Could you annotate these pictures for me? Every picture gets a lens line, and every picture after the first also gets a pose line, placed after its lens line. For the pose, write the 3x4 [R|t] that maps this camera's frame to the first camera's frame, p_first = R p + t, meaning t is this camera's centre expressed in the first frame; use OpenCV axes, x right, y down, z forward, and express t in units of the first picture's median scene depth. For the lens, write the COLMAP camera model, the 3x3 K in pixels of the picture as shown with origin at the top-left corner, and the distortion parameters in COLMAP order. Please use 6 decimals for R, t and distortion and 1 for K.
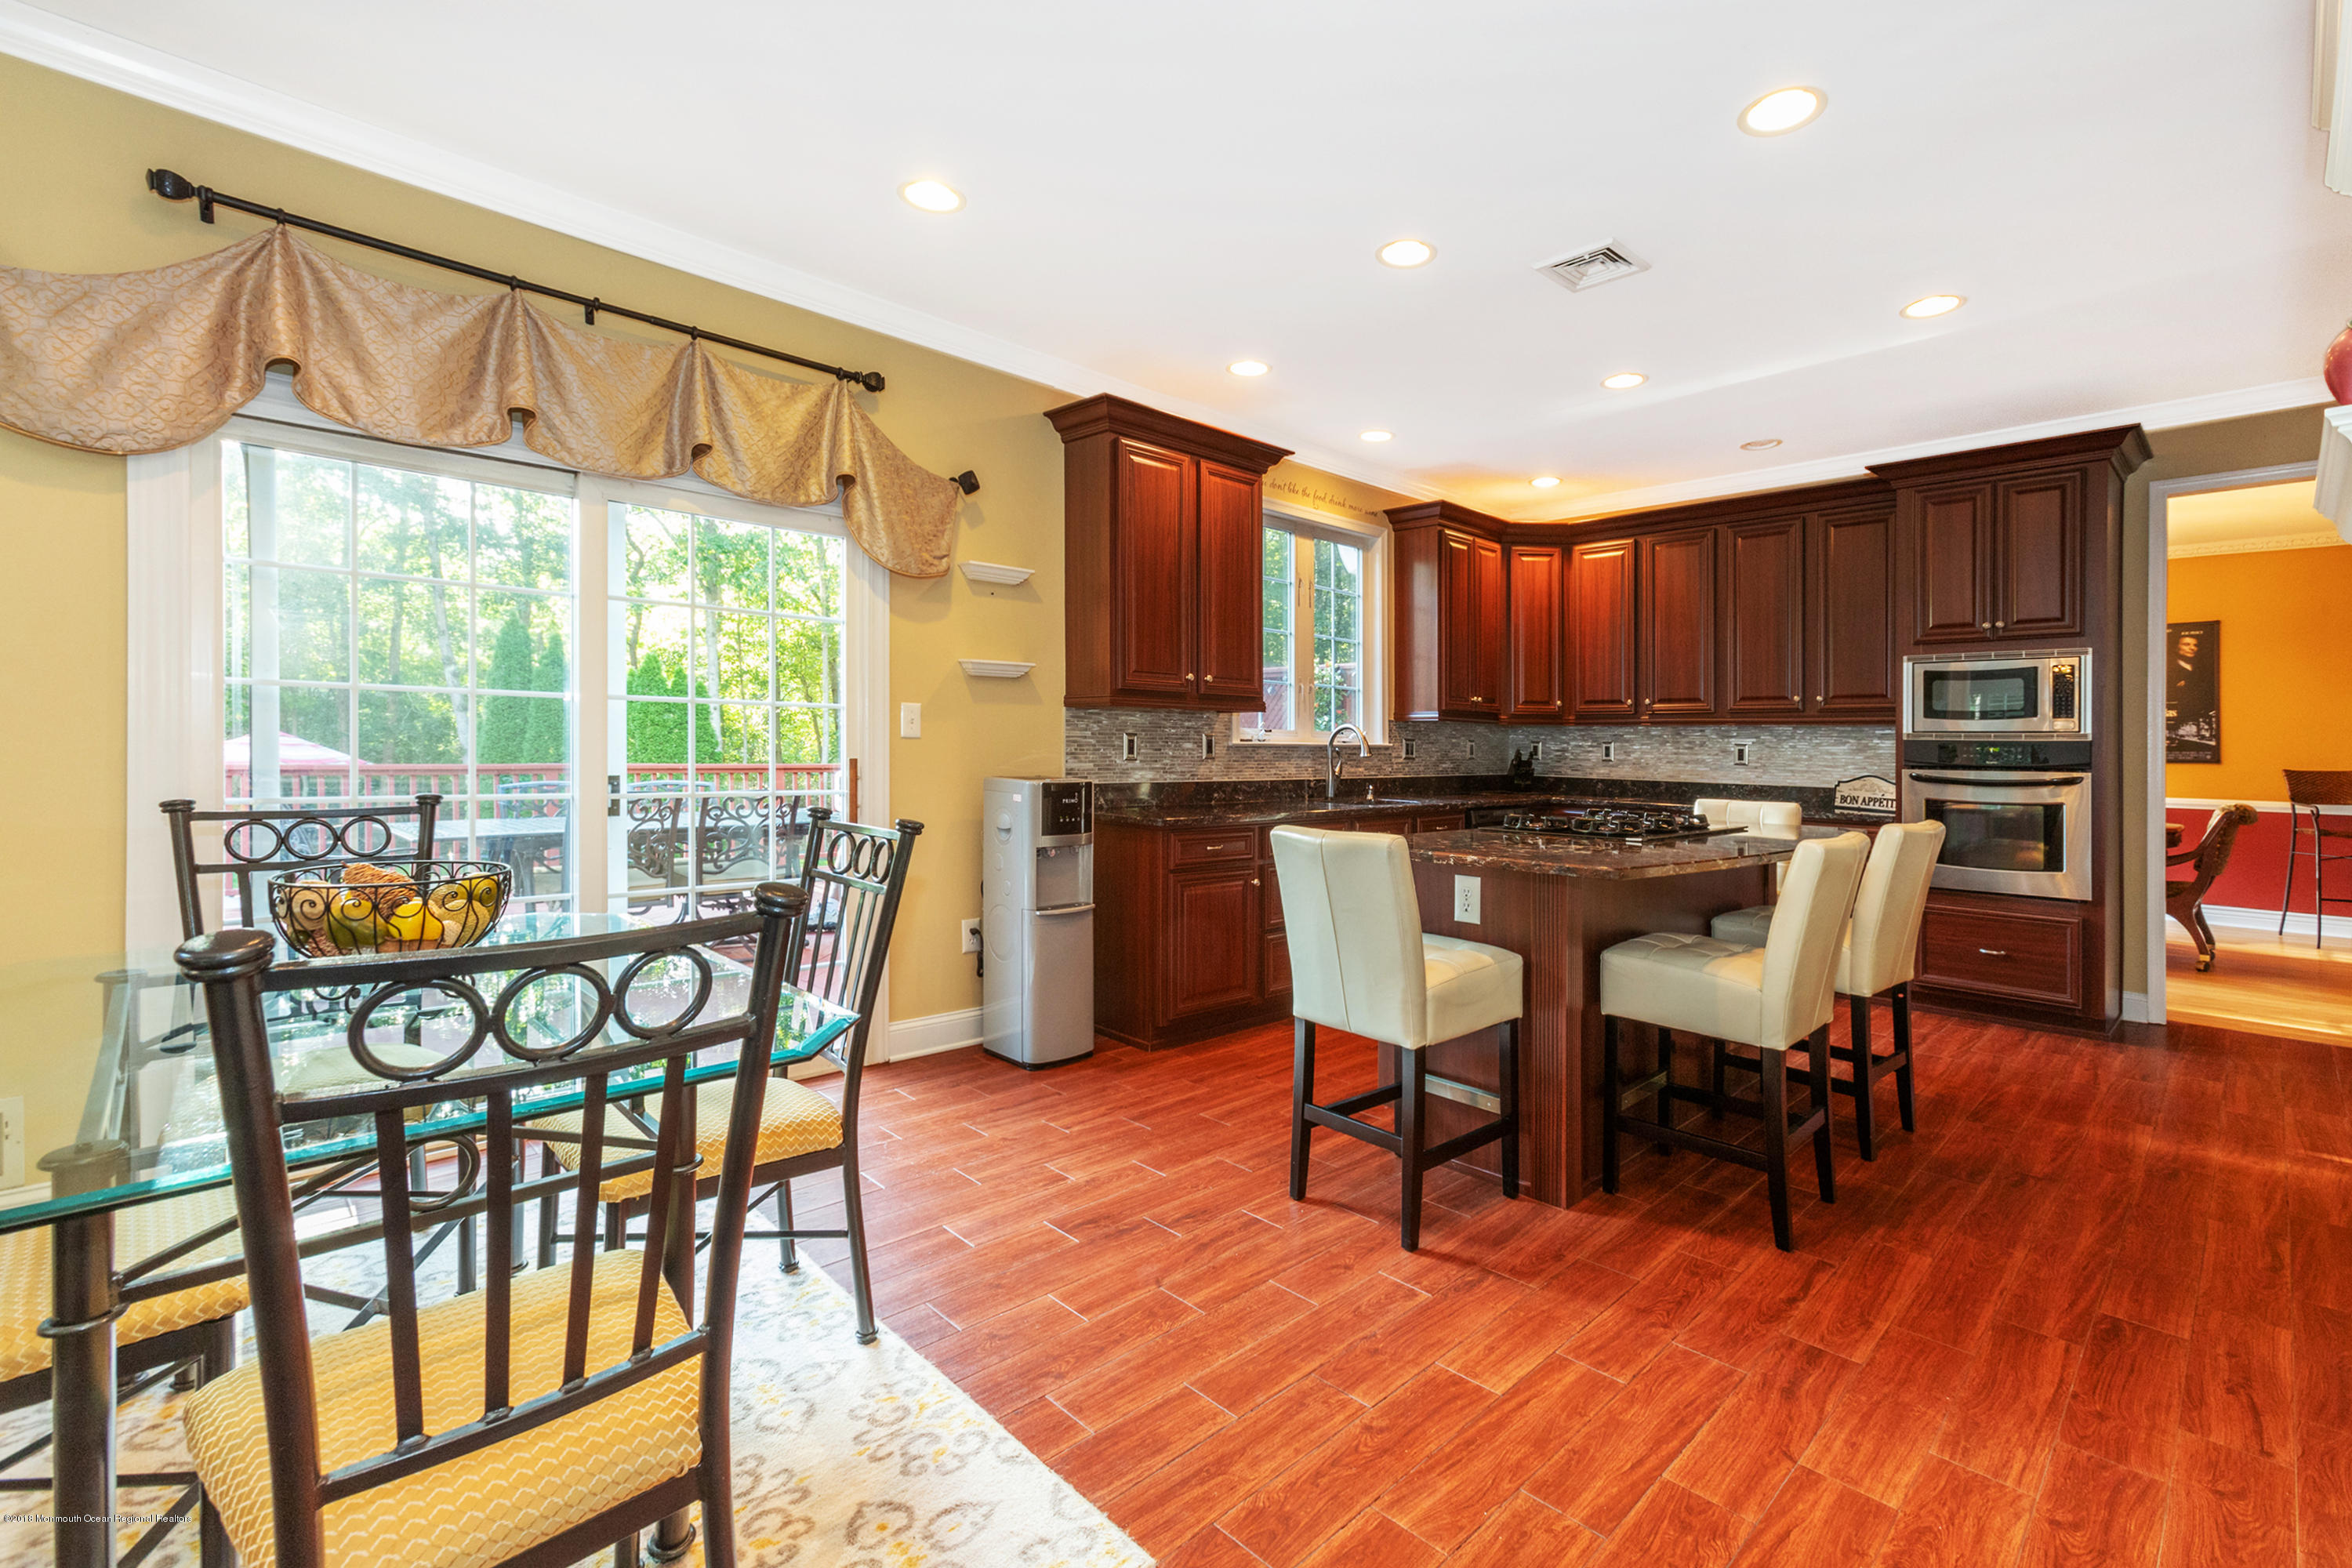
lens RADIAL K [[1057.8, 0, 1181.6], [0, 1057.8, 759.2], [0, 0, 1]] dist [0.003095, 0.000428]
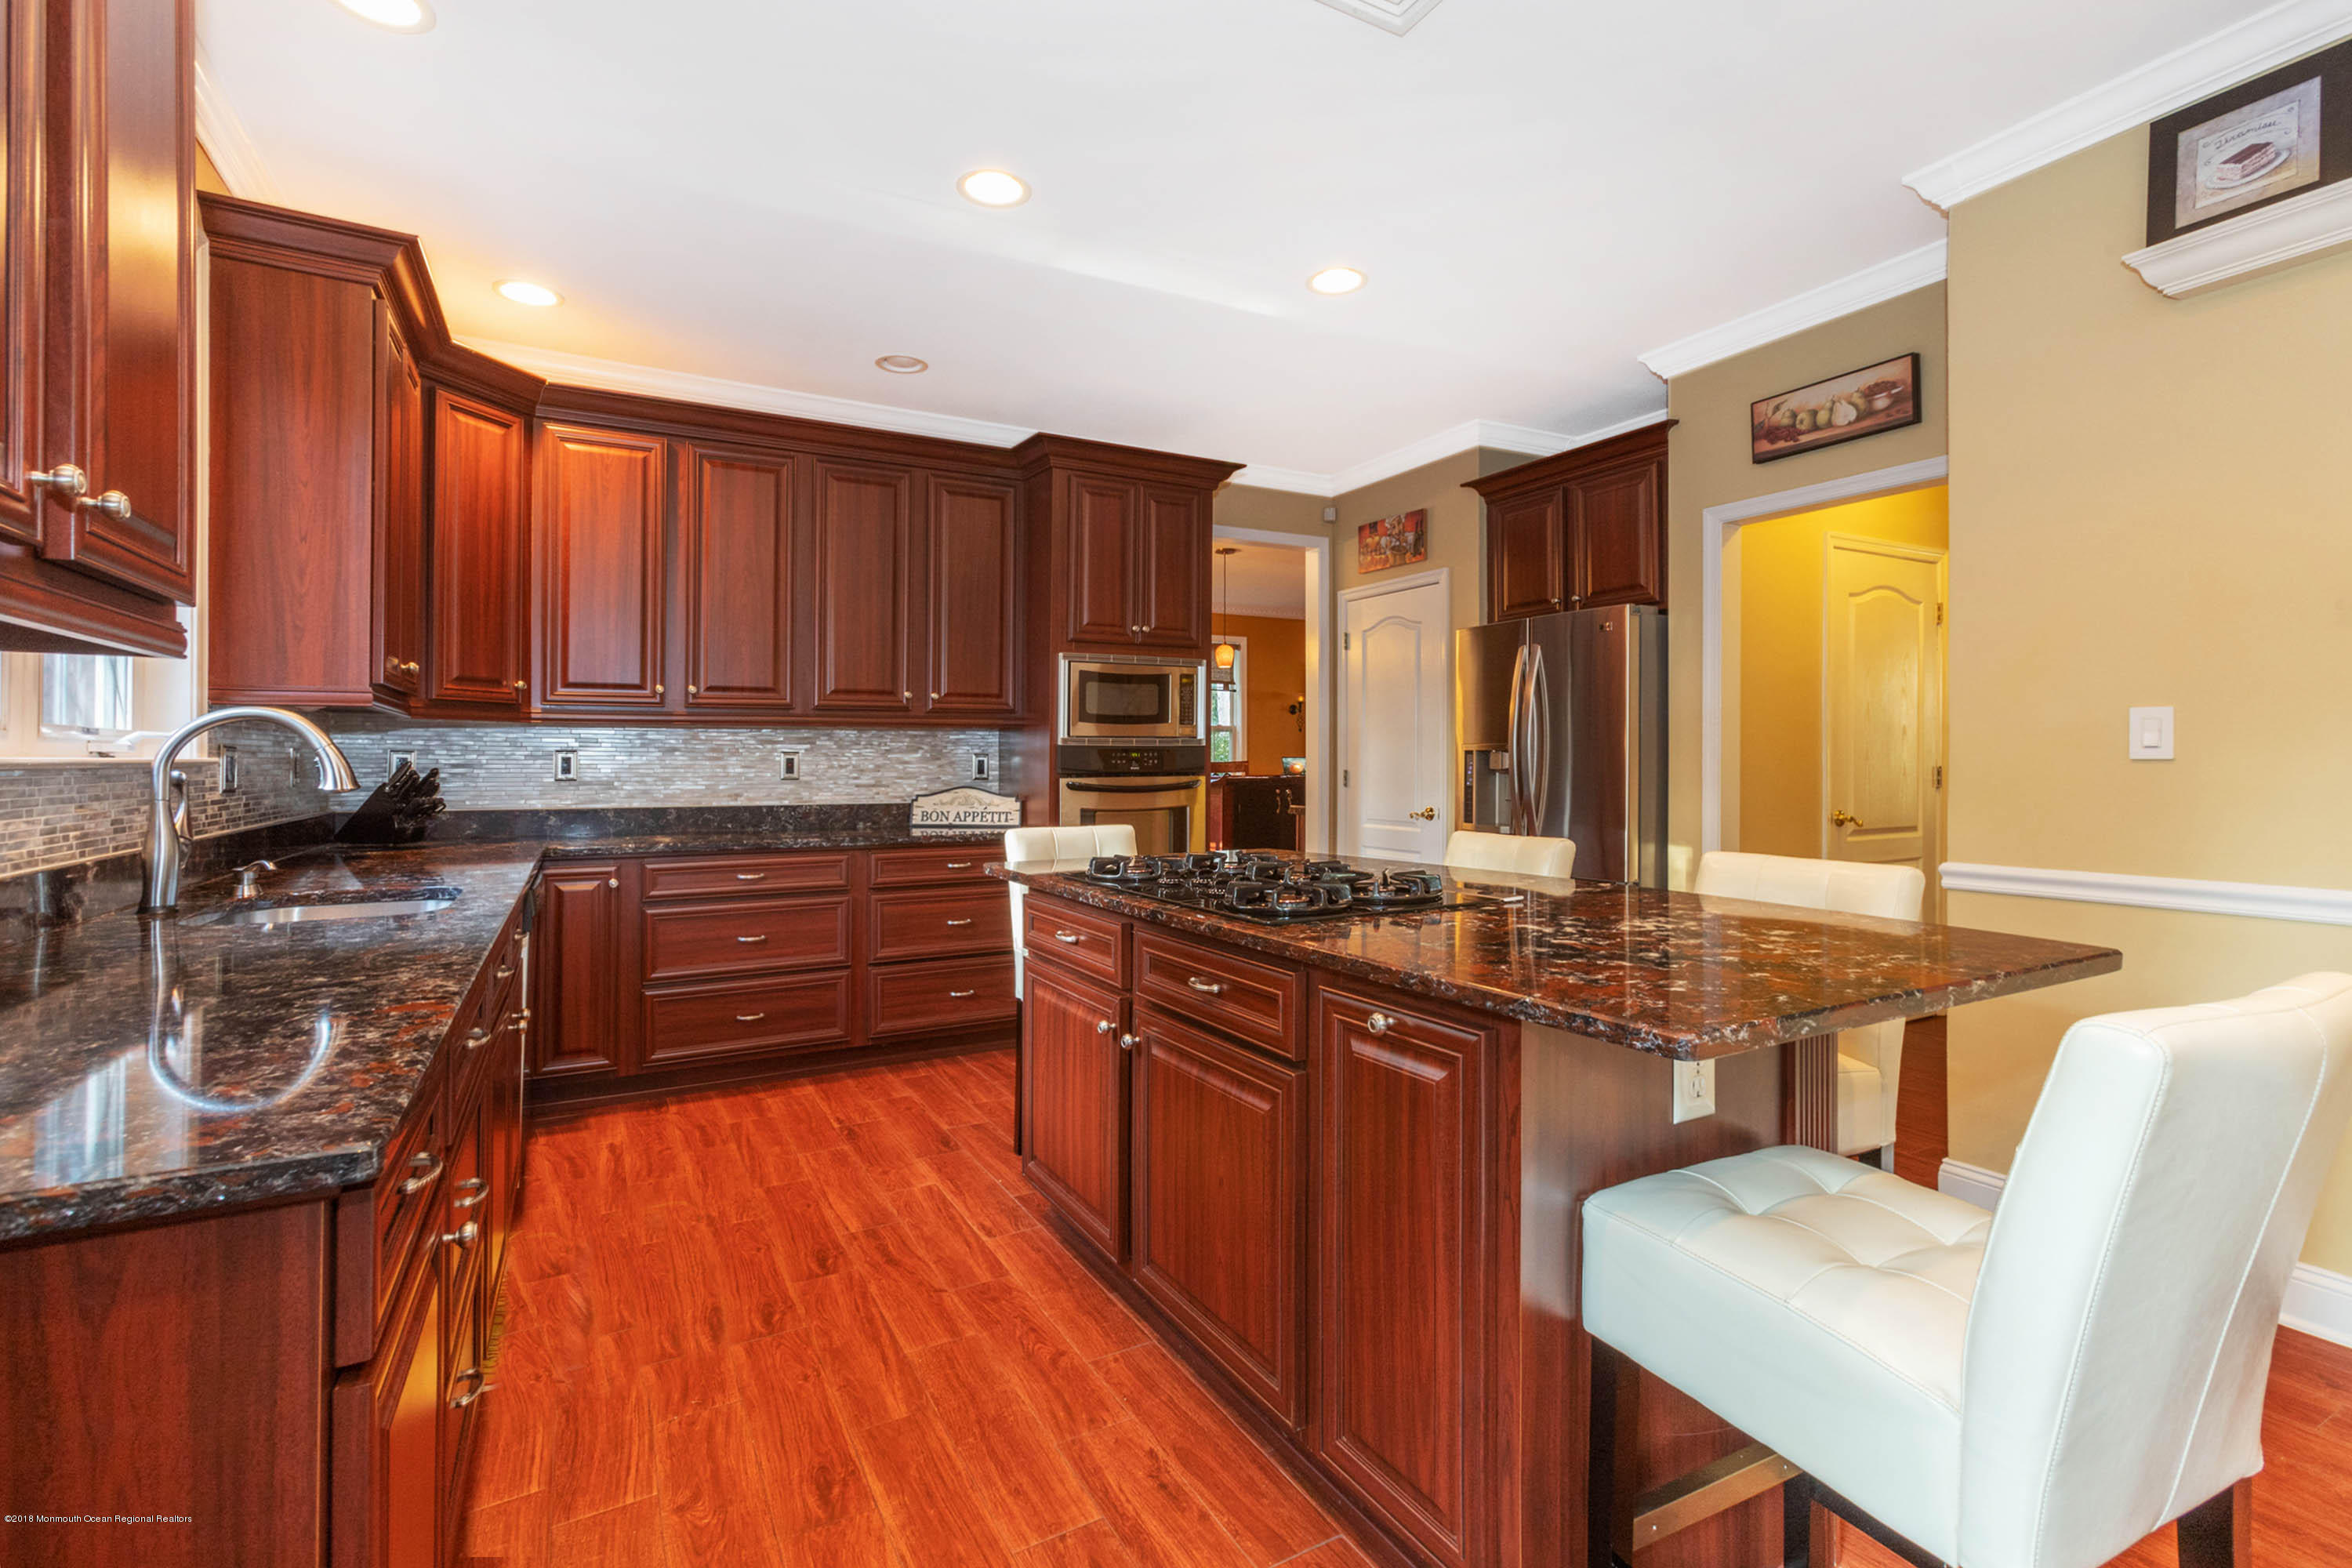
lens RADIAL K [[1057.8, 0, 1184.2], [0, 1057.8, 762.9], [0, 0, 1]] dist [0.003095, 0.000428]
pose [[0.240088, -0.020073, 0.970544, -0.167213], [0.021130, 0.999657, 0.015449, -0.015220], [-0.970521, 0.016799, 0.240430, 0.677830]]
